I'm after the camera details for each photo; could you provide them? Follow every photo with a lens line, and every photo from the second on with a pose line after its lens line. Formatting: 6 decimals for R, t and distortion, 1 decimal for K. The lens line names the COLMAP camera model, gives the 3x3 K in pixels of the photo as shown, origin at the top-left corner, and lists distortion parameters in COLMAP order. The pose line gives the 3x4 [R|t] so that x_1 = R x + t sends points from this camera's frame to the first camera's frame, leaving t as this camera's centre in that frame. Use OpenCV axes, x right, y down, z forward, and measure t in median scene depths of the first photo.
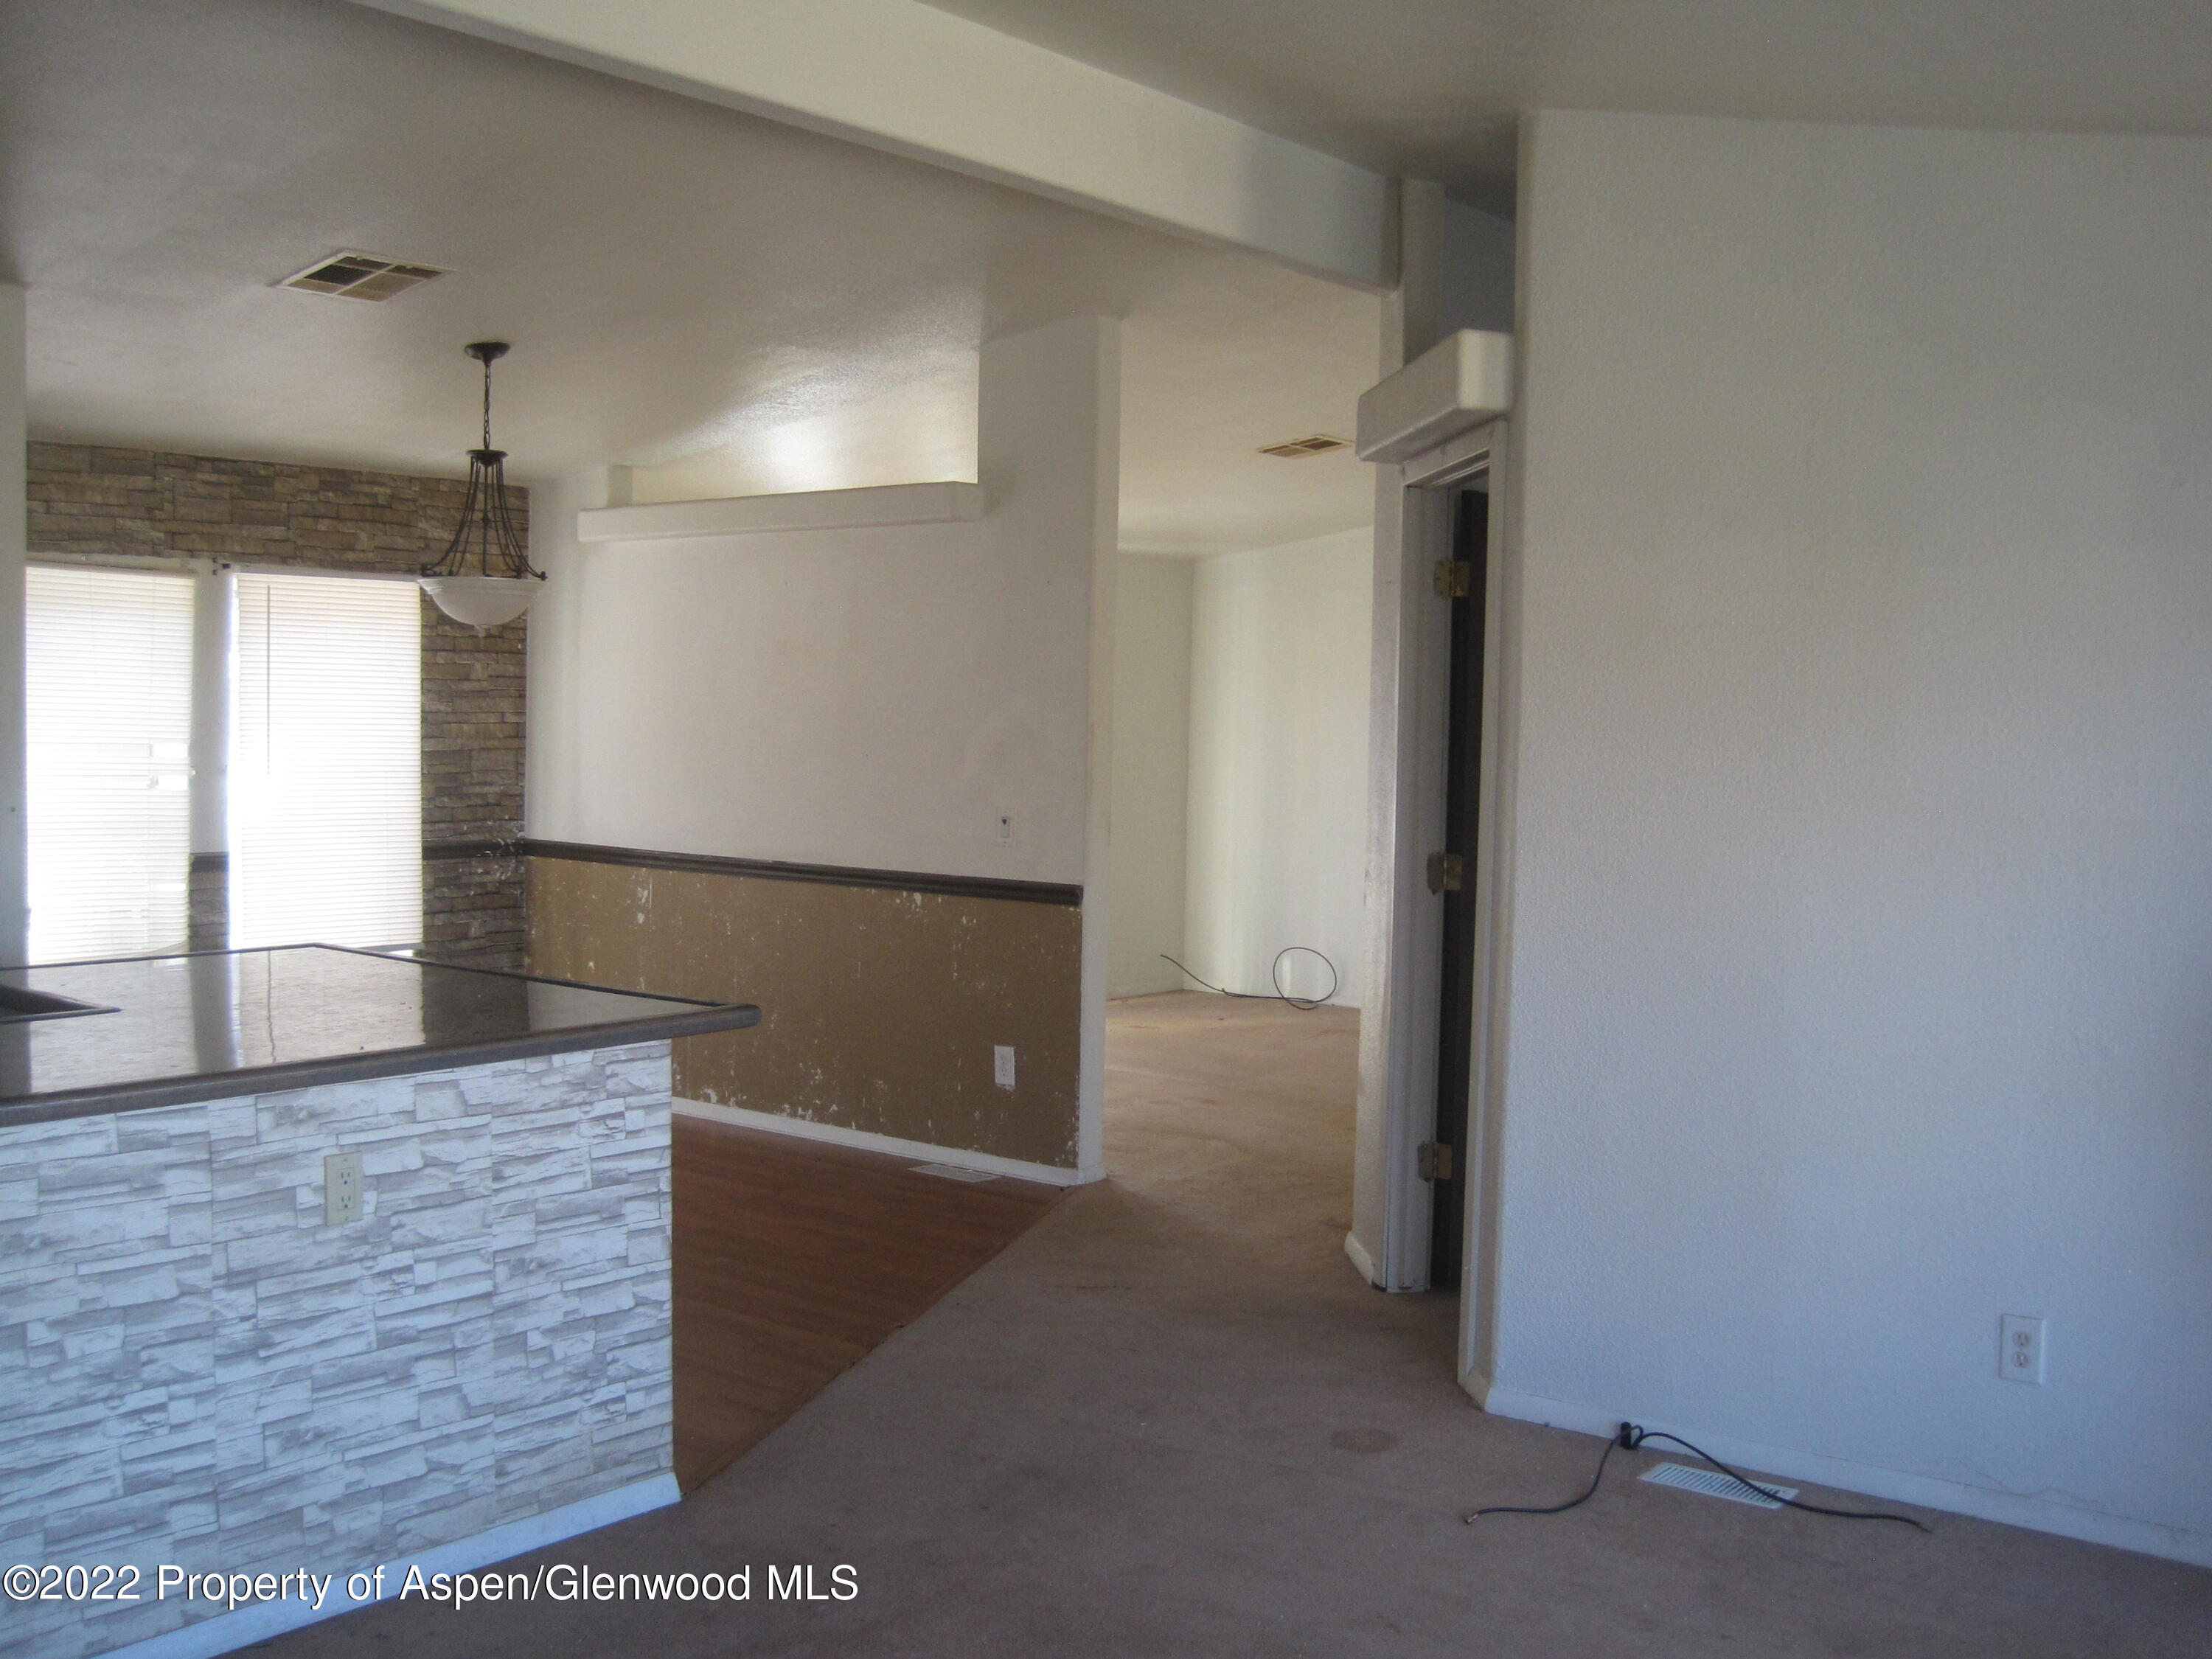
lens RADIAL K [[2275.9, 0, 1126.3], [0, 2275.9, 803.2], [0, 0, 1]] dist [-0.171516, 0.140990]
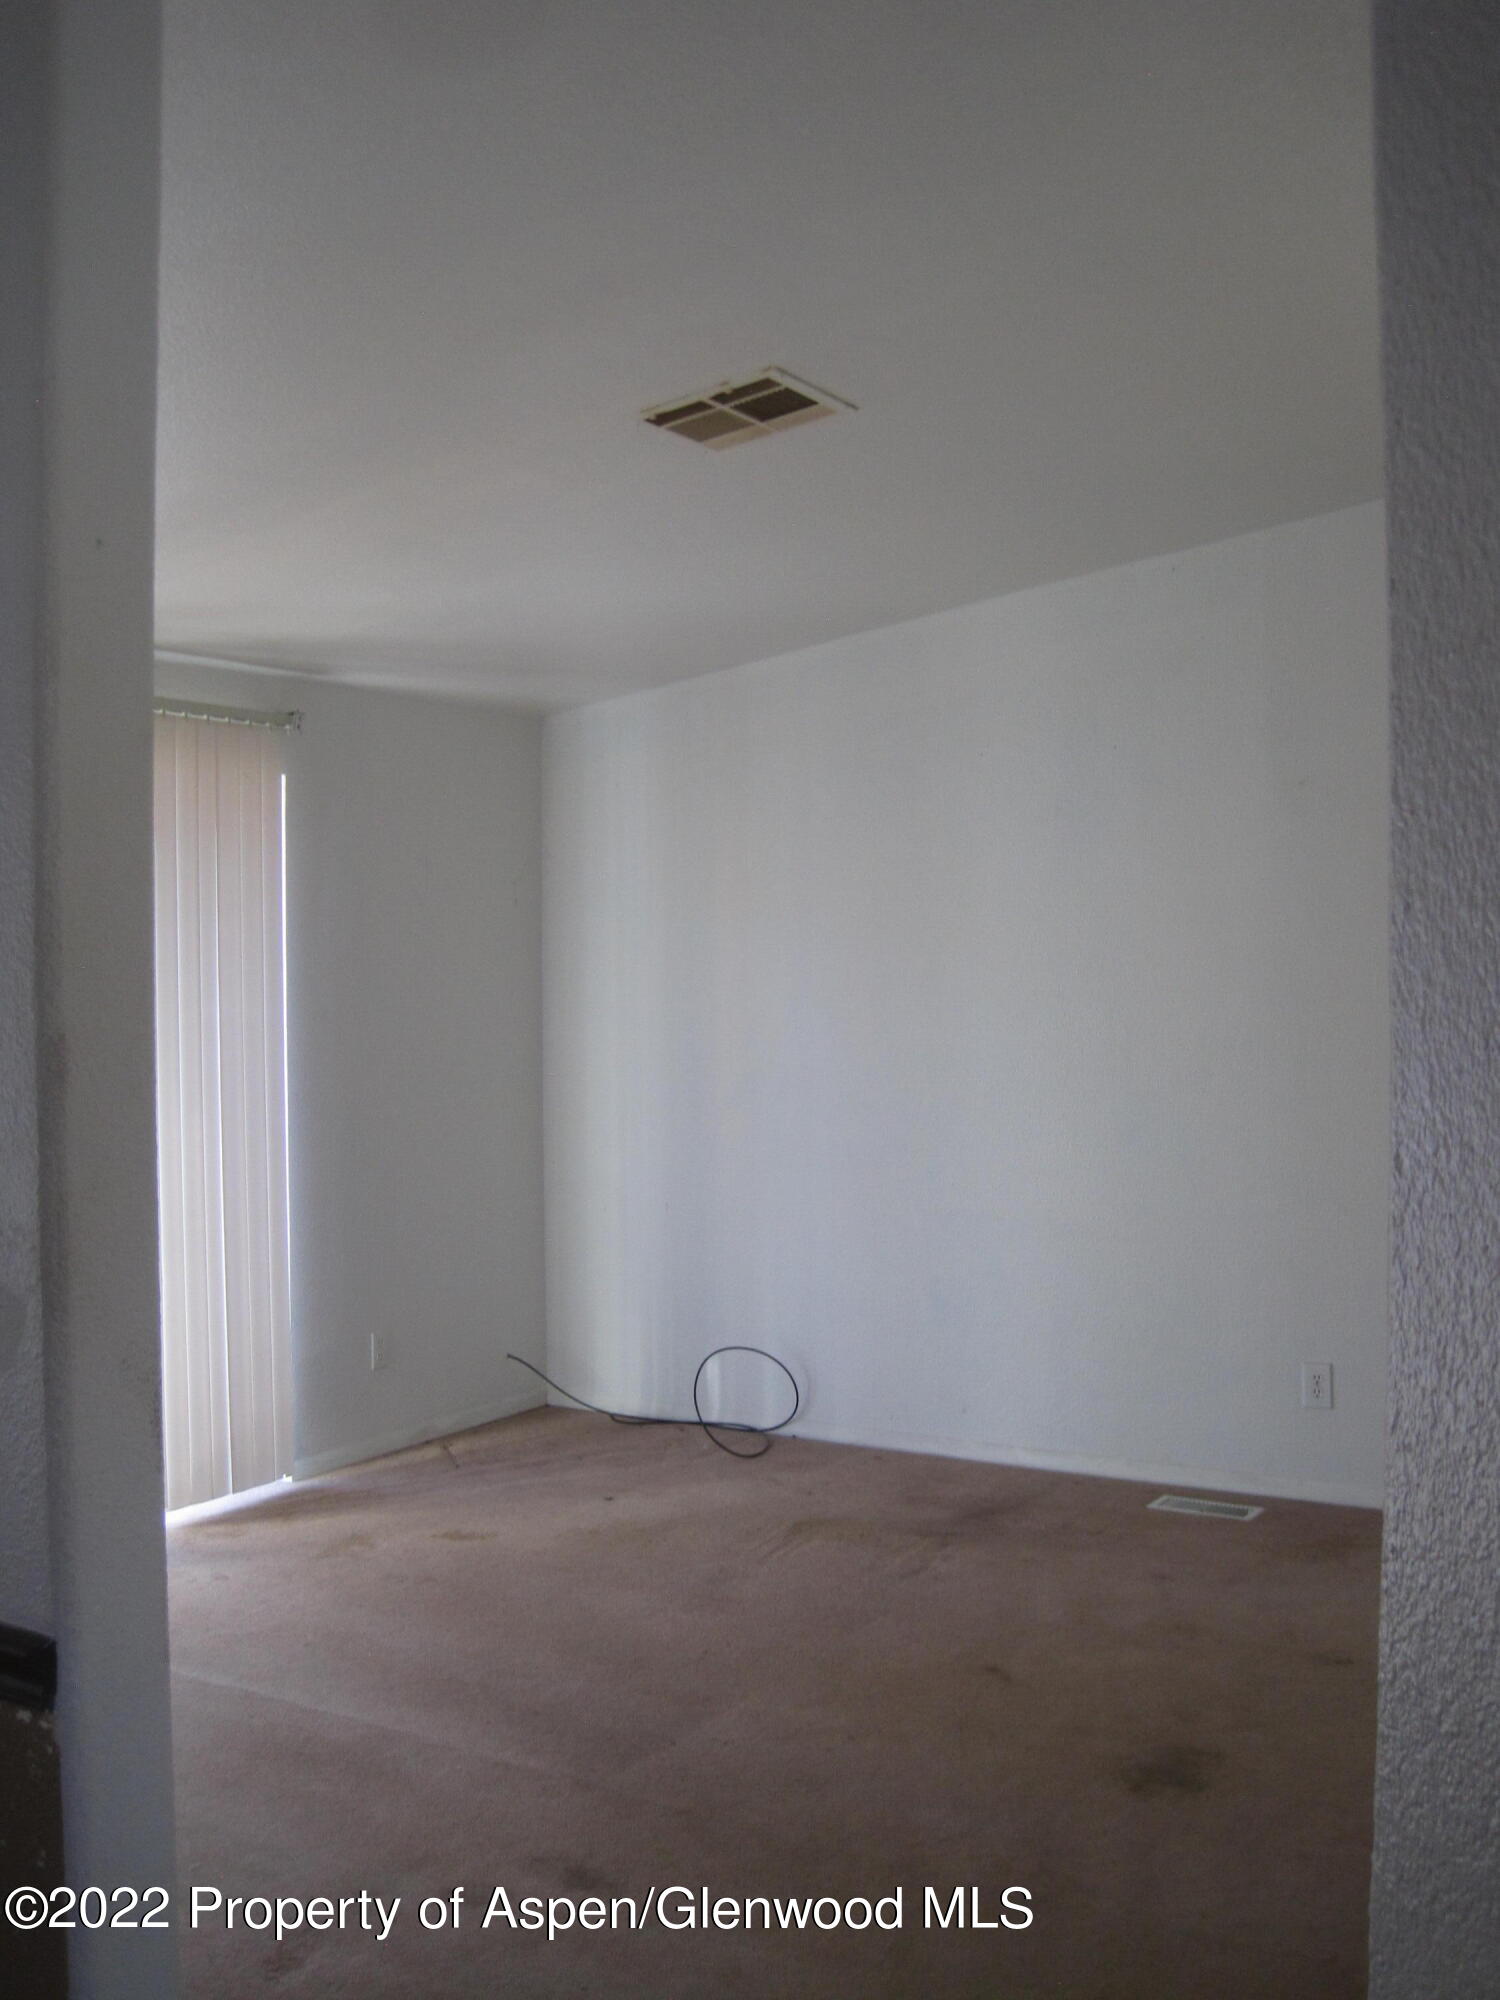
lens RADIAL K [[2057.8, 0, 750.0], [0, 2057.8, 1000.0], [0, 0, 1]] dist [-0.171516, 0.140990]
pose [[0.993680, -0.030210, 0.108110, 0.024174], [0.031849, 0.999402, -0.013469, -0.020216], [-0.107639, 0.016827, 0.994048, 0.454776]]
